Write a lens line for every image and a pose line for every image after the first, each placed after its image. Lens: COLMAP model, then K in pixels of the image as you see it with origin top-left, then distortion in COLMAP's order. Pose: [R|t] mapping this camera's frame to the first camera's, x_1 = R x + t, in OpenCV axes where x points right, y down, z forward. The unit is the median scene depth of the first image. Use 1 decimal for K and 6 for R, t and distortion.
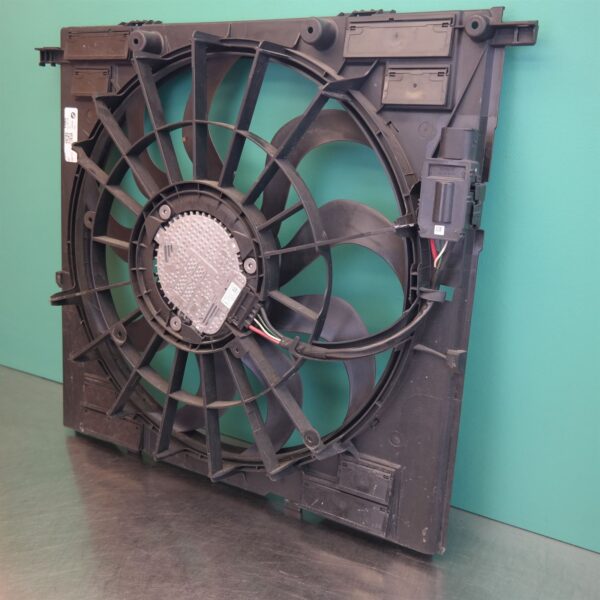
lens RADIAL K [[693.9, 0, 300.0], [0, 693.9, 300.0], [0, 0, 1]] dist [0.007327, -0.014374]
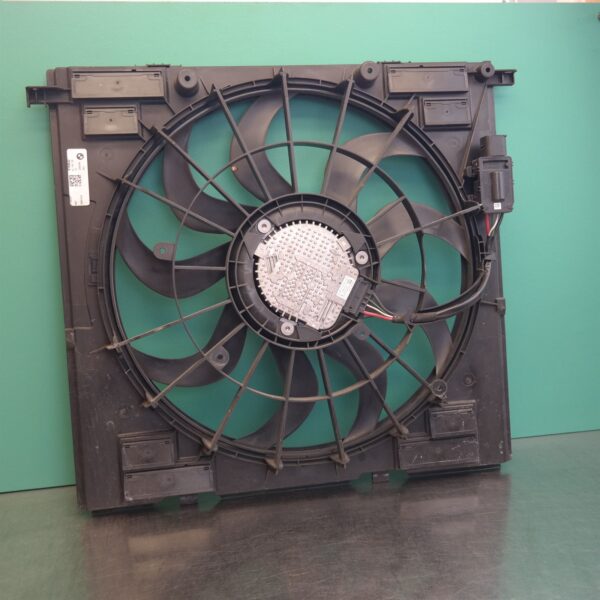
lens RADIAL K [[693.9, 0, 300.0], [0, 693.9, 300.0], [0, 0, 1]] dist [0.007327, -0.014374]
pose [[0.762961, -0.133352, 0.632541, -0.847640], [0.241939, 0.966282, -0.088112, 0.091679], [-0.599463, 0.220263, 0.769498, 0.162563]]
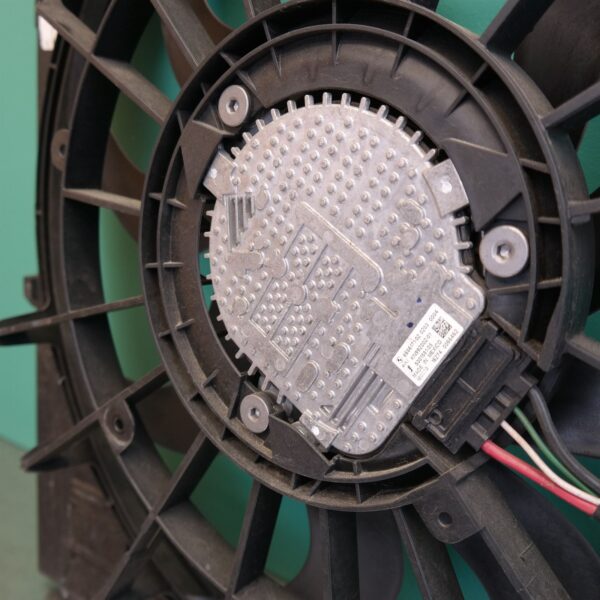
lens RADIAL K [[693.9, 0, 300.0], [0, 693.9, 300.0], [0, 0, 1]] dist [0.007327, -0.014374]
pose [[0.993593, 0.020946, -0.111061, -0.117697], [-0.024501, 0.999227, -0.030742, -0.015489], [0.110332, 0.033267, 0.993338, 0.646823]]
